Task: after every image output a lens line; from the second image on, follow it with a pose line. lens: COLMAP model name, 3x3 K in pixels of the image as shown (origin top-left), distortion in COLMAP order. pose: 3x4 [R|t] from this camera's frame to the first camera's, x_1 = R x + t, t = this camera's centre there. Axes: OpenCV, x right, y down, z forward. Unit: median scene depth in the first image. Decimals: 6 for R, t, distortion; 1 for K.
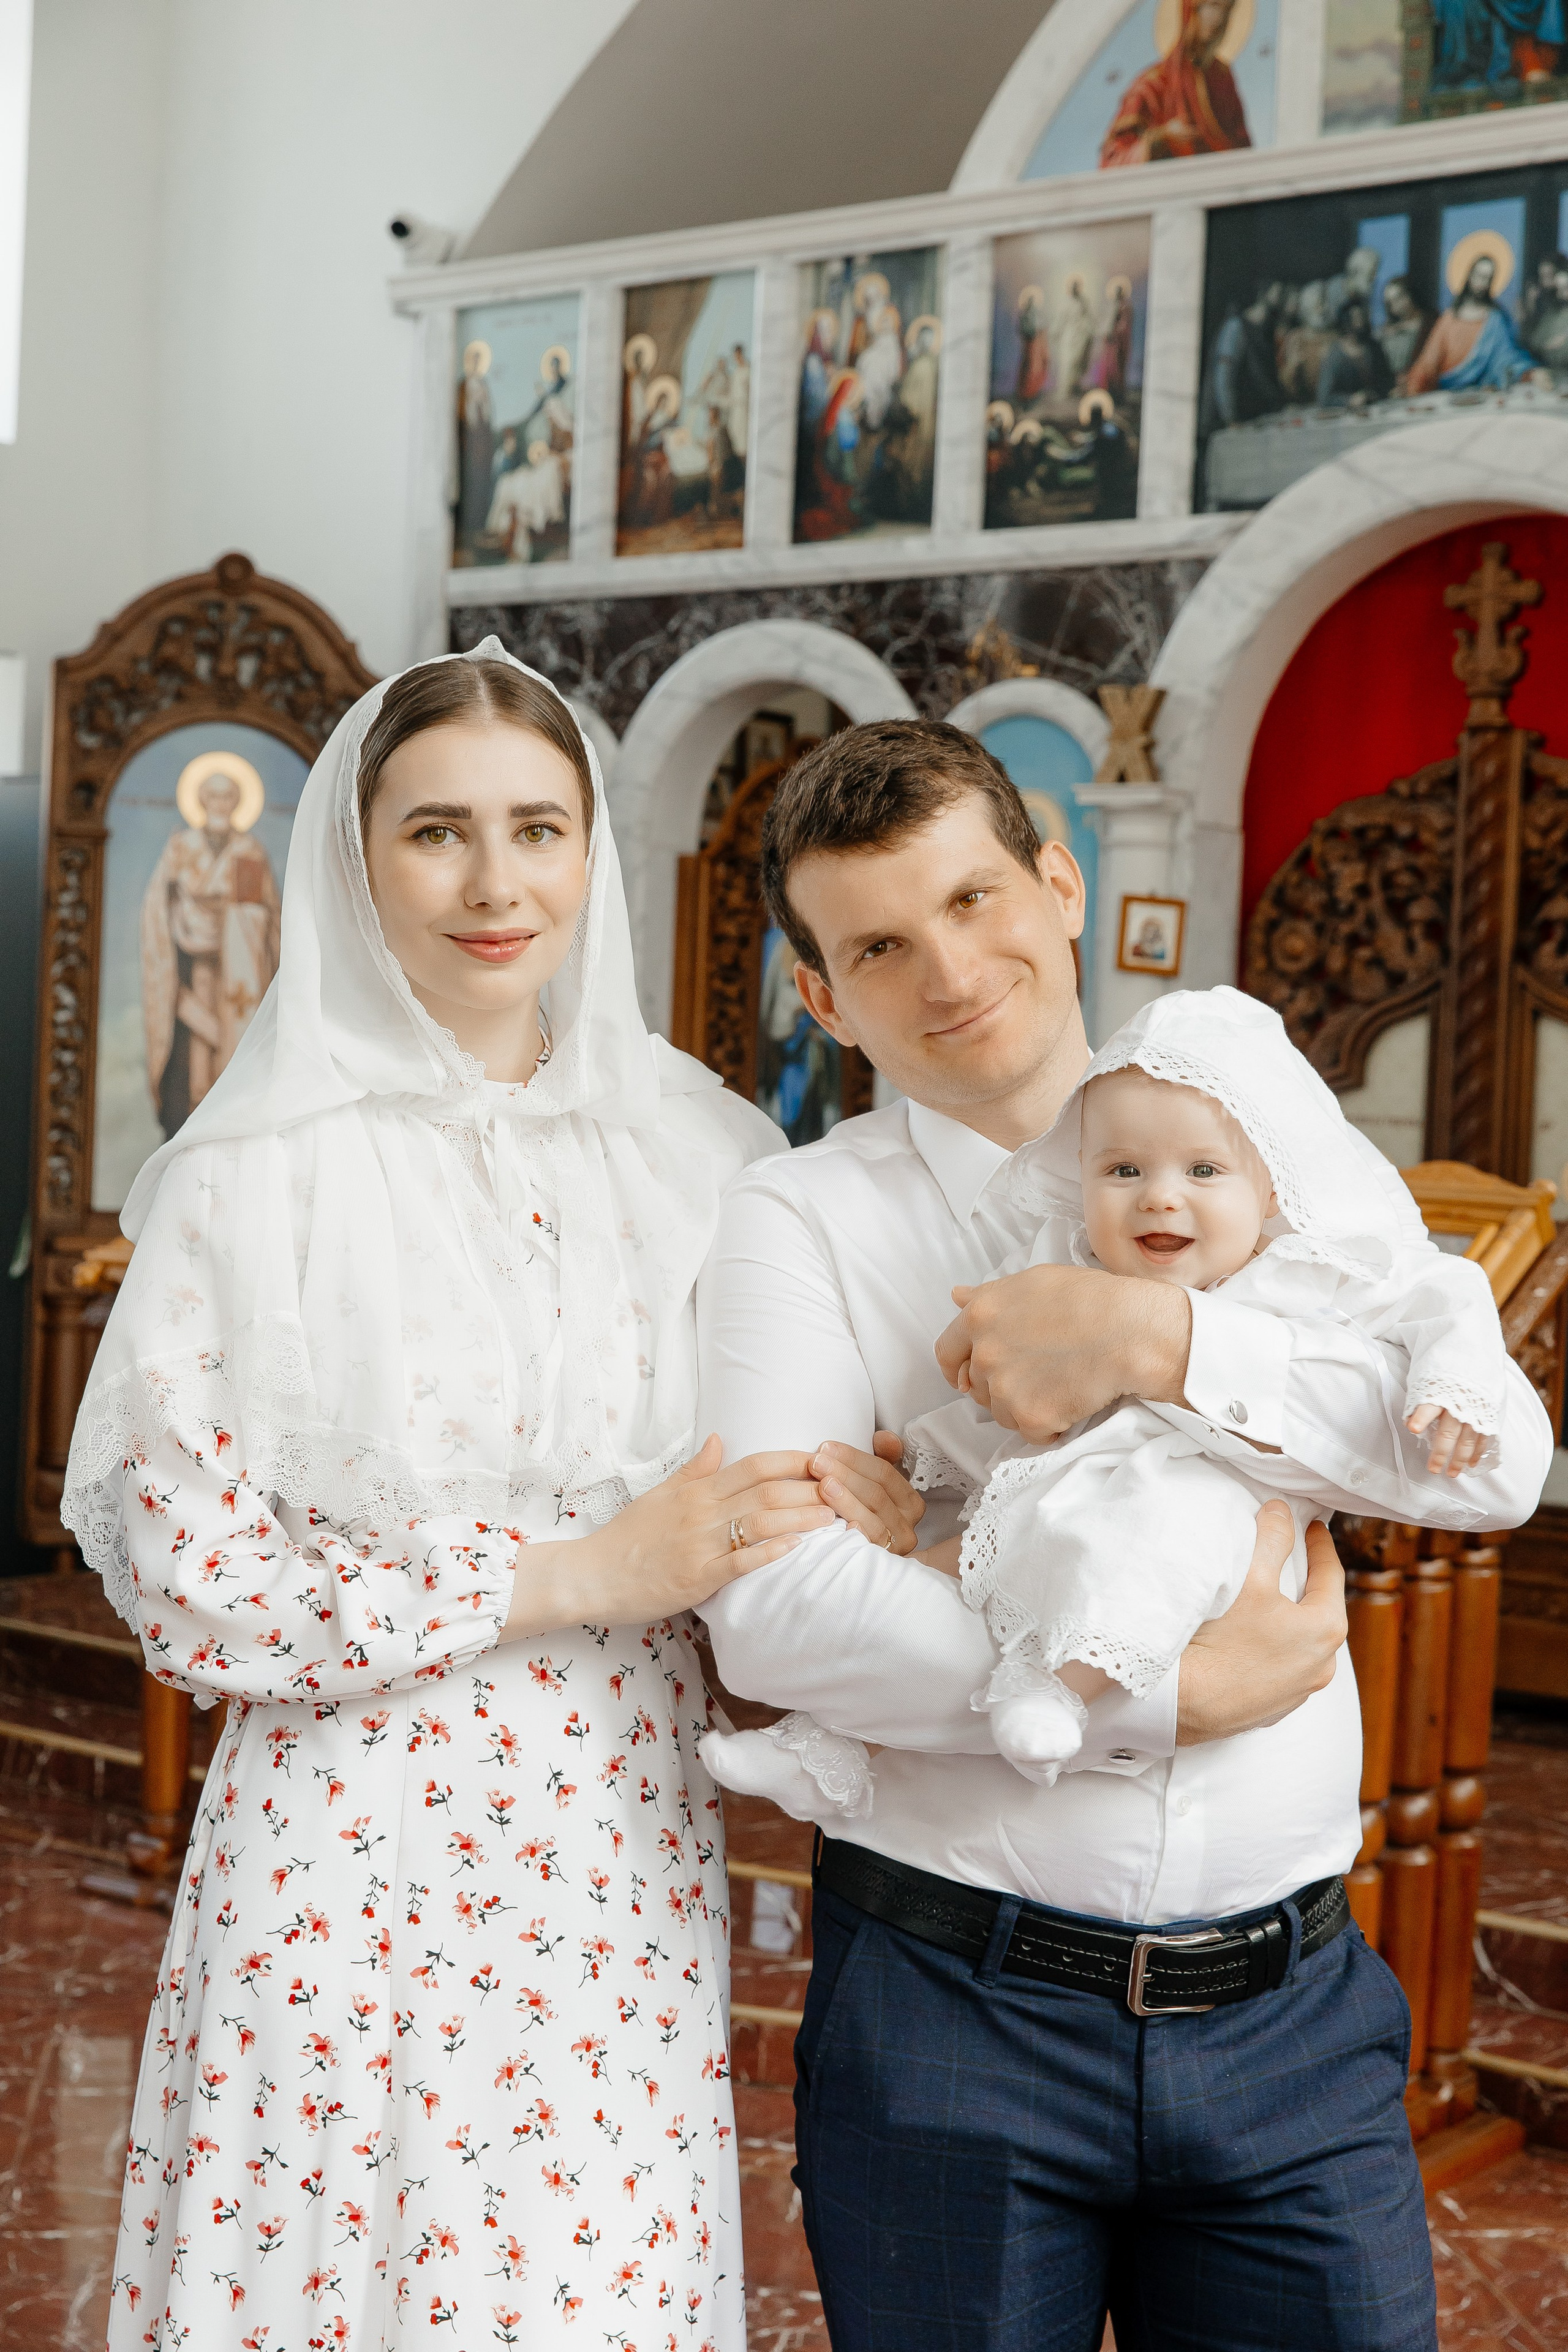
lens RADIAL K [[3655.9, 0, 772.8], [0, 3655.9, 1182.8], [0, 0, 1]] dist [0.026621, 0.000000]
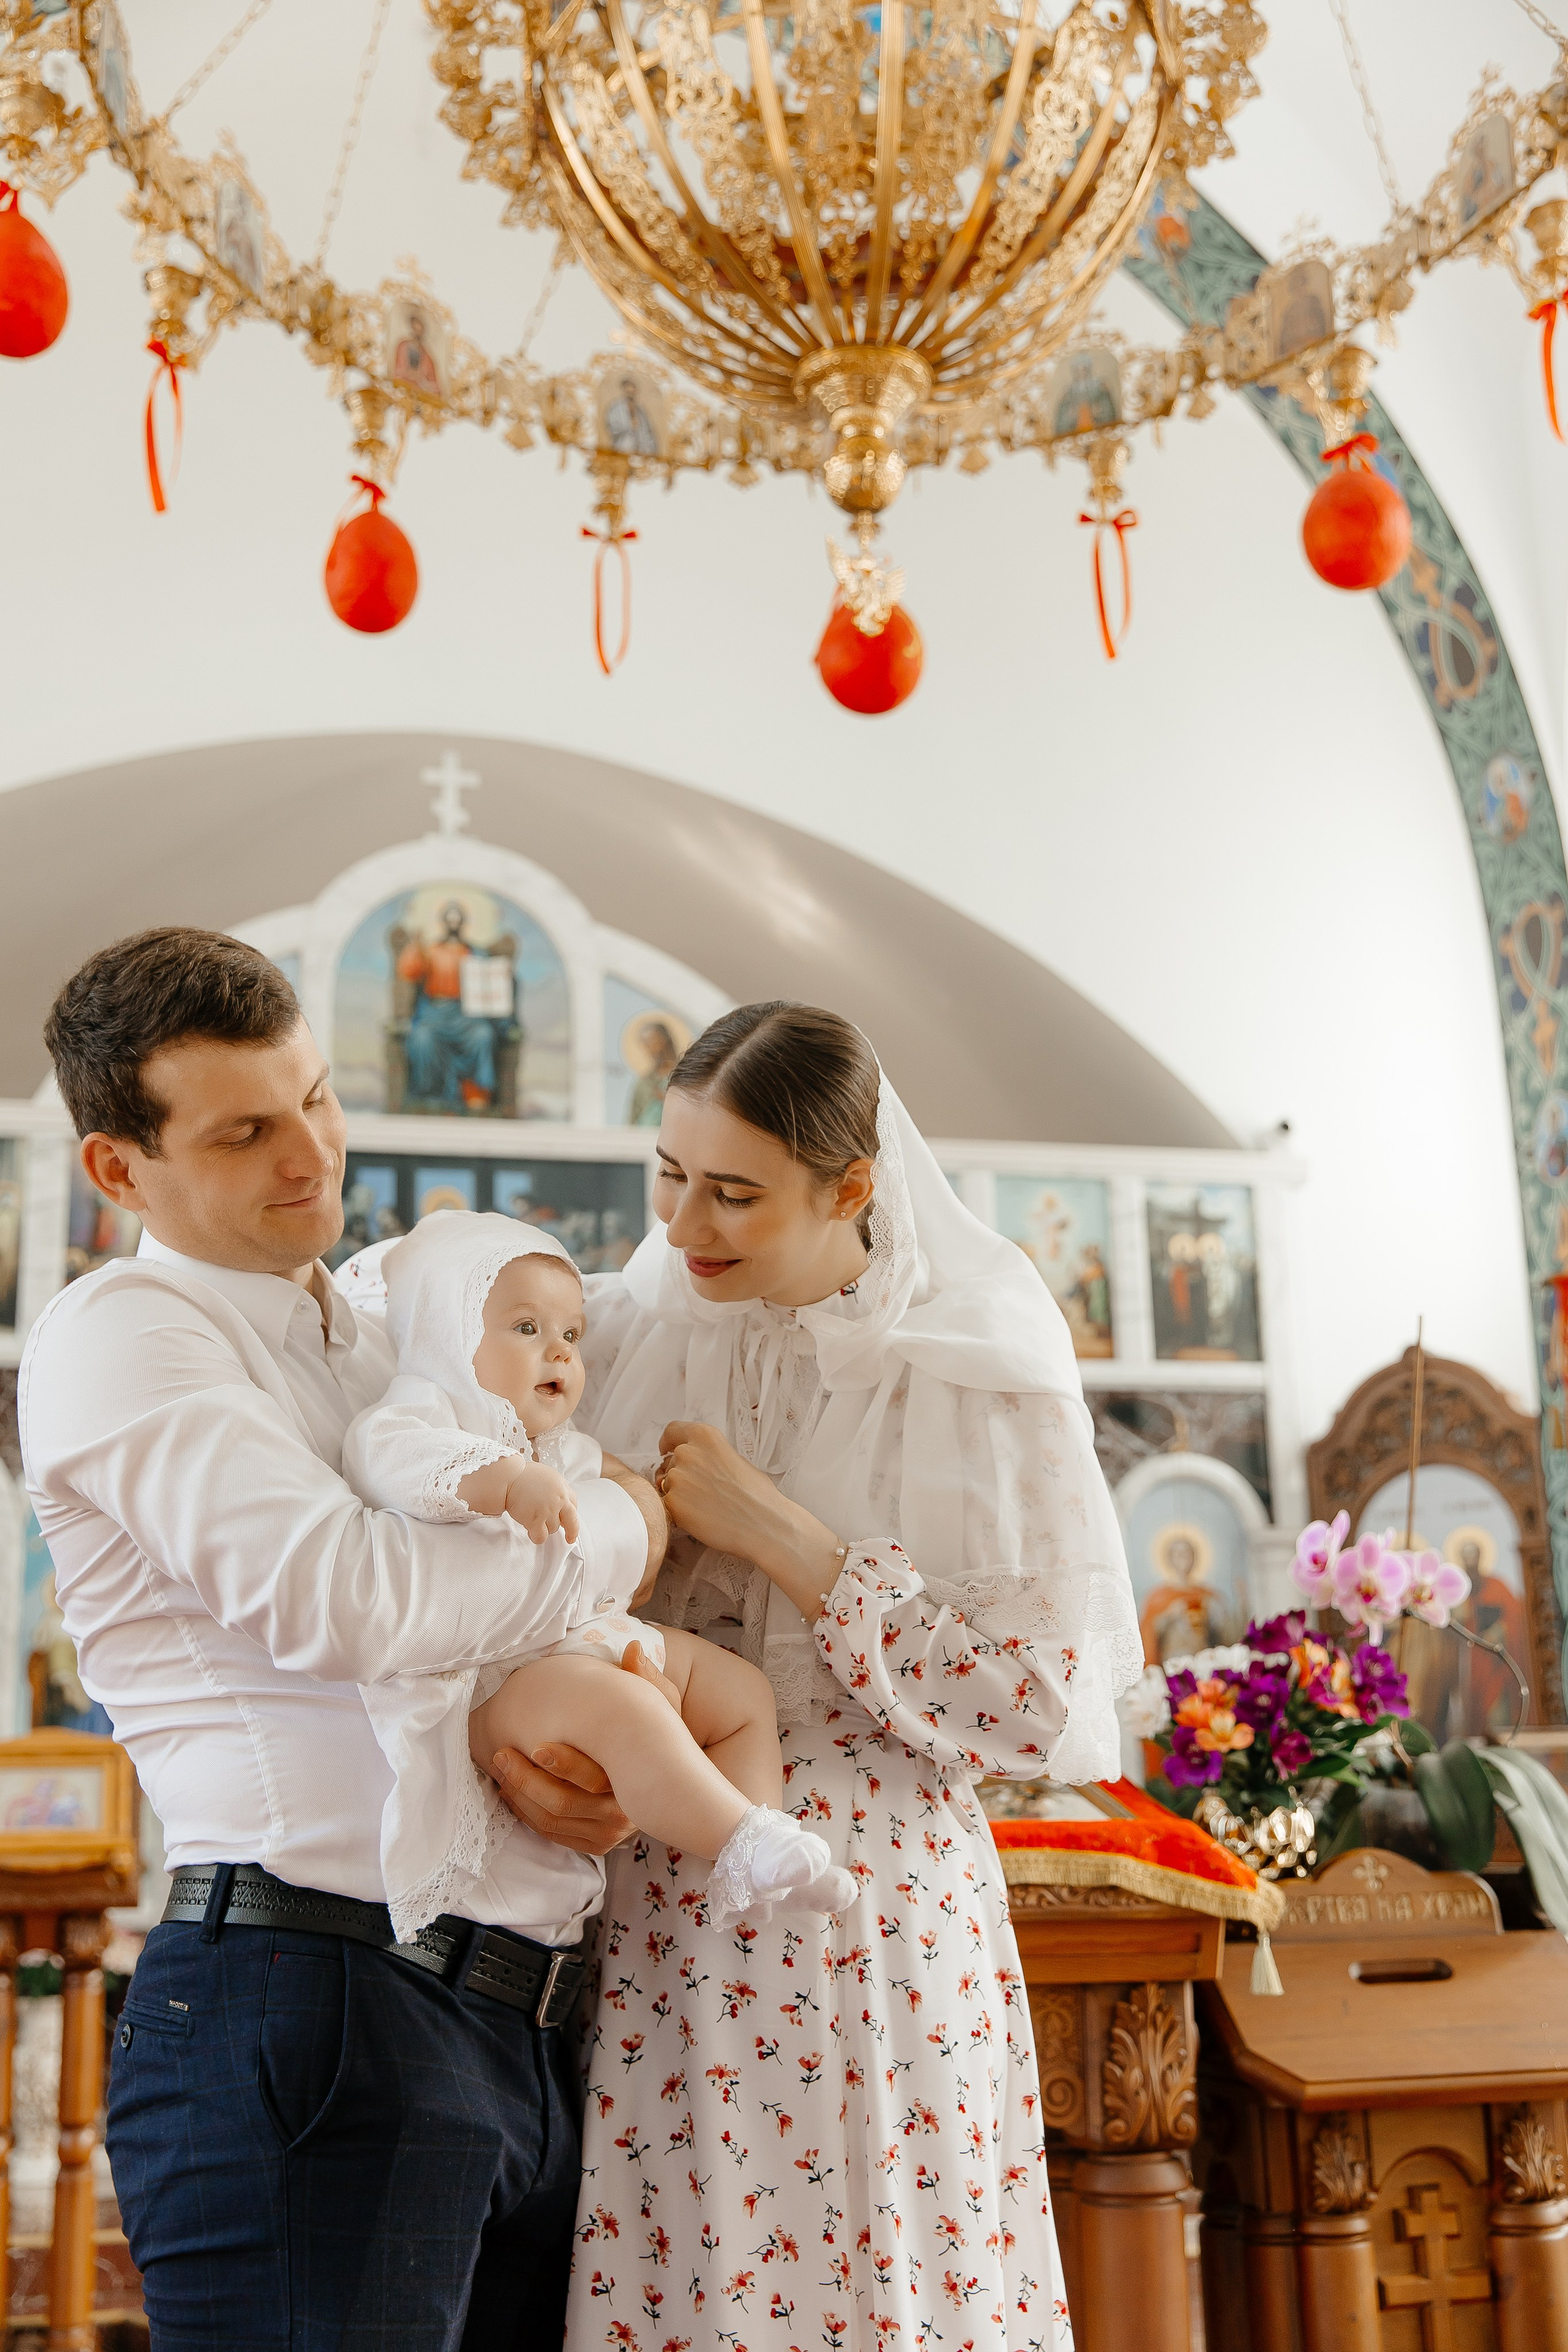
lens RADIAL K [[2567.8, 0, 810.4], [0, 2567.8, 1175.5], [0, 0, 1]] dist [0.015391, 0.000000]
pose [[0.635783, 0.136503, 0.759702, -0.551915], [0.066530, 0.970884, -0.230125, 0.010862], [-0.768996, 0.196852, 0.608190, 0.163267]]
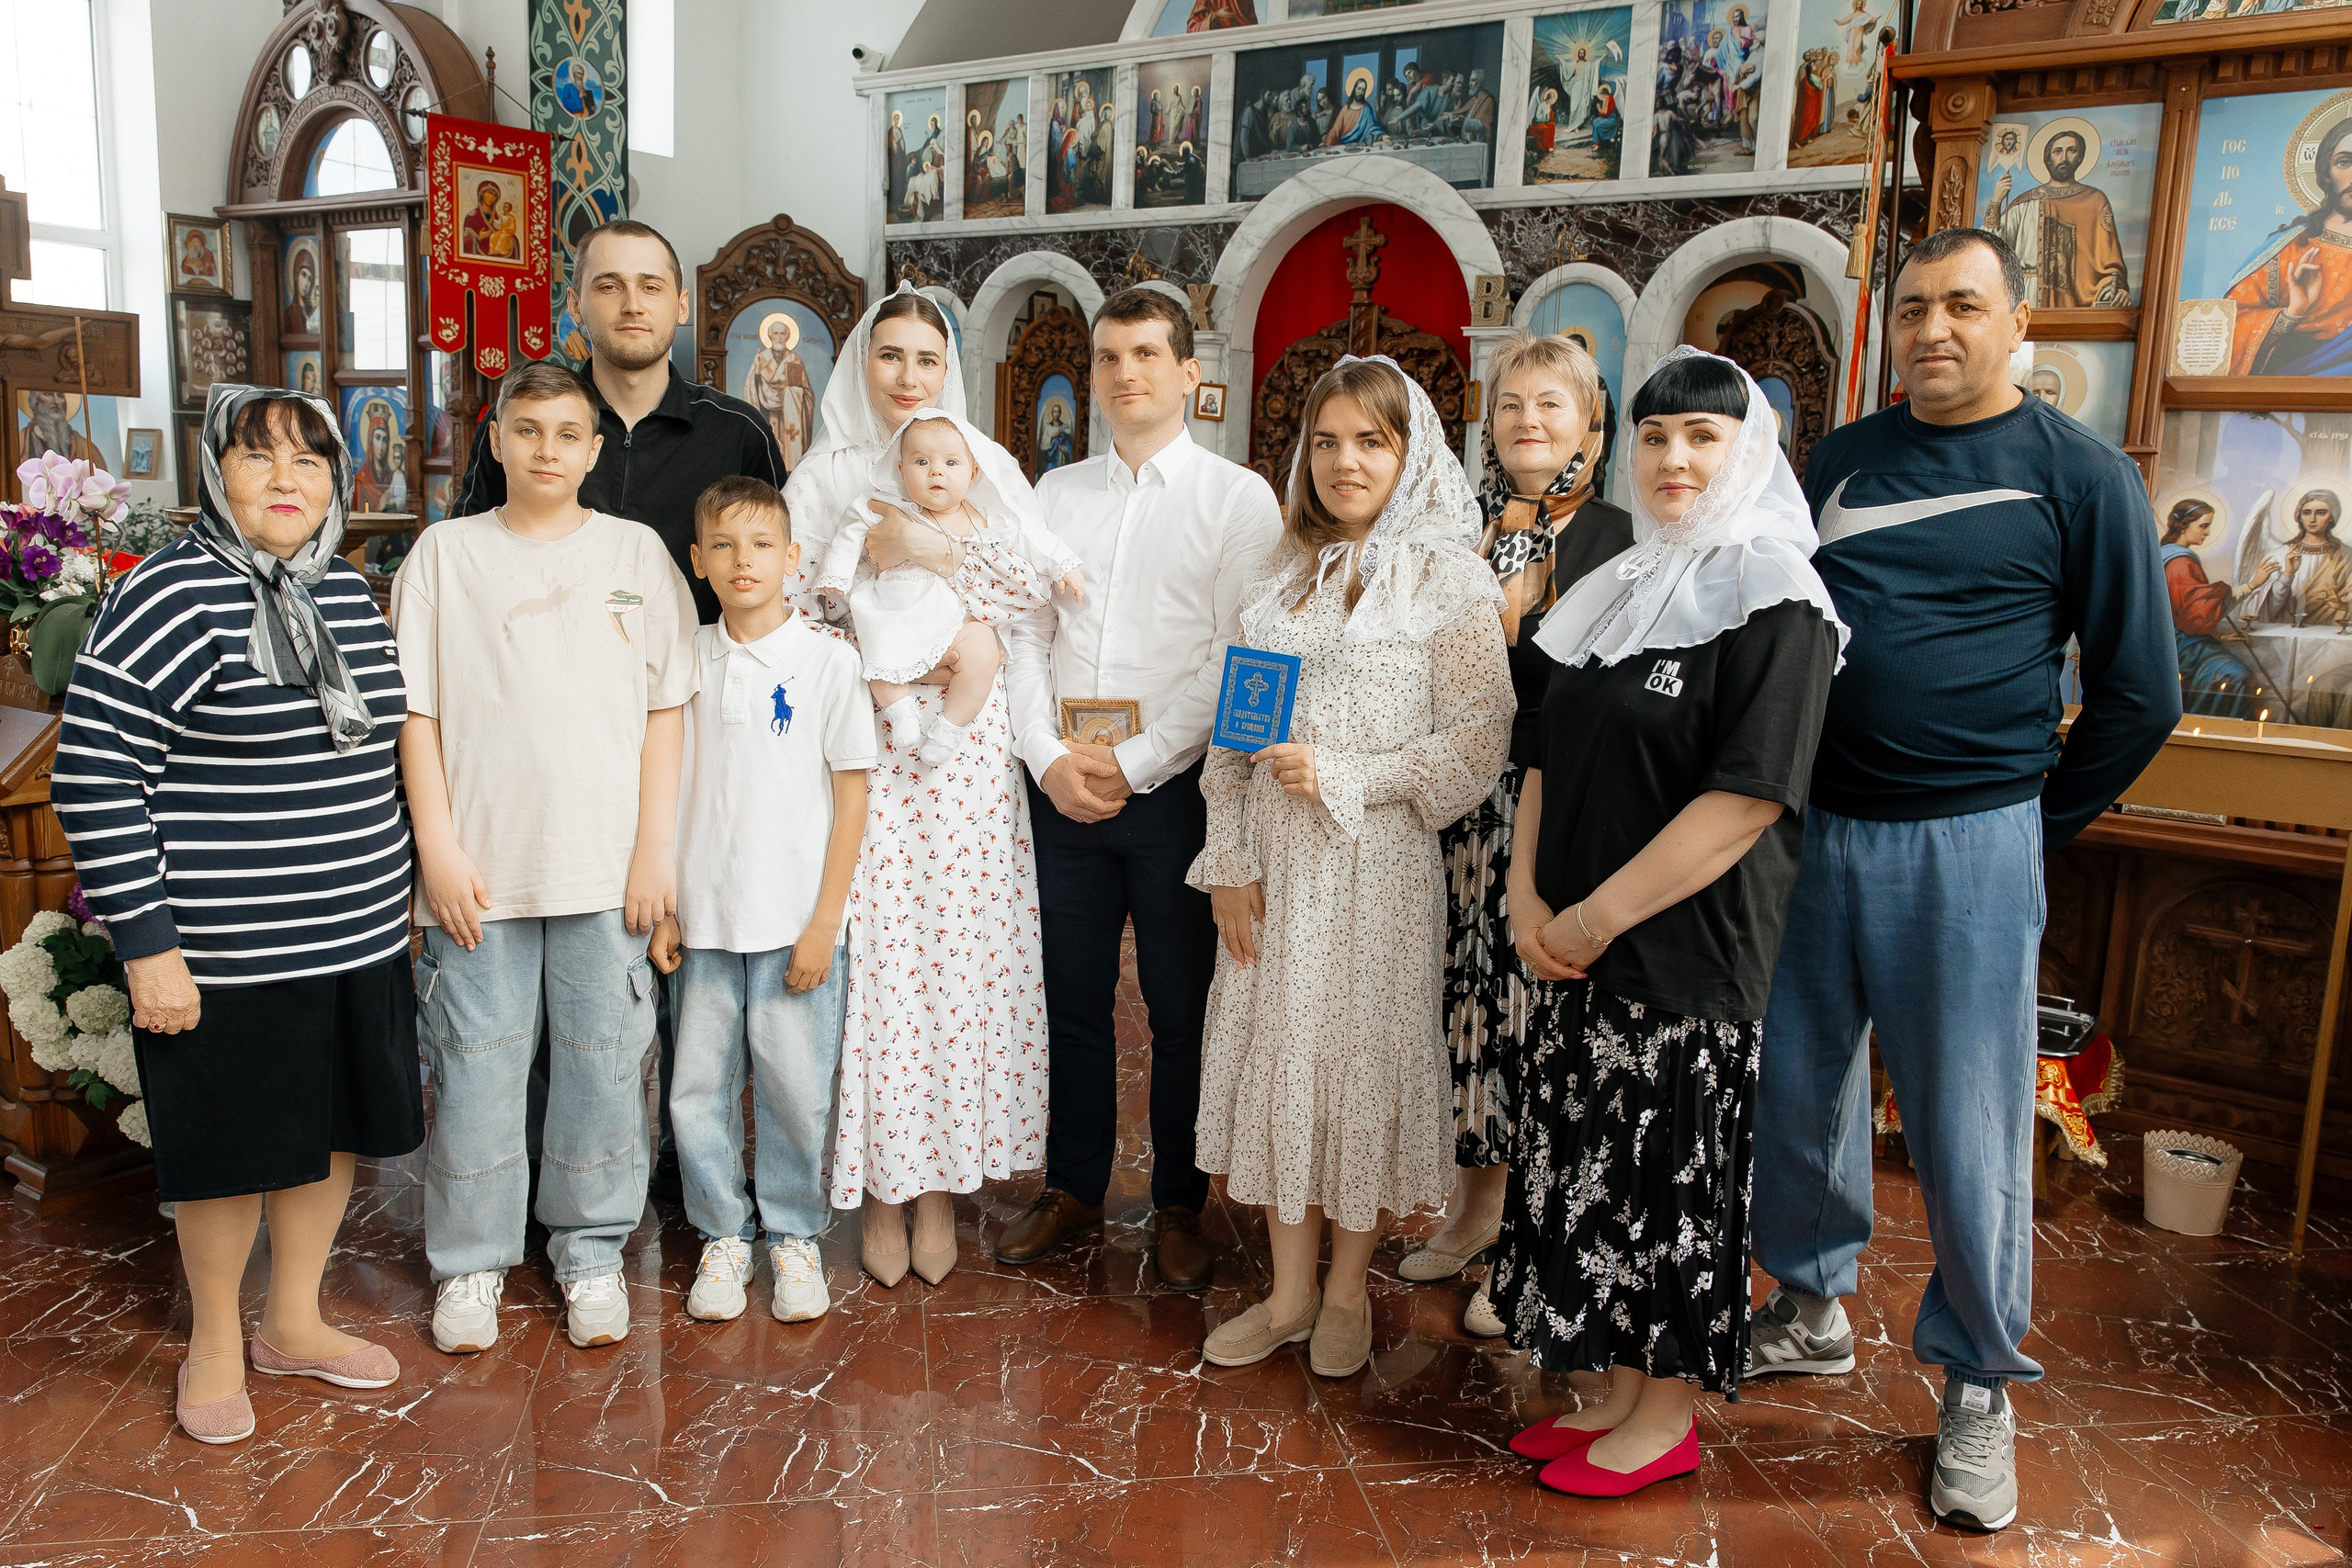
lens RADIAL K [[1858.1, 0, 1172.5], [0, 1858.1, 775.8], [0, 0, 1]] dist [0.020006, -0.000536]
pose [[0.998985, -0.009426, 0.044043, 0.030091], [0.003505, 0.991160, 0.132625, 0.006336], [-0.044904, -0.132336, 0.990187, -0.124384]]
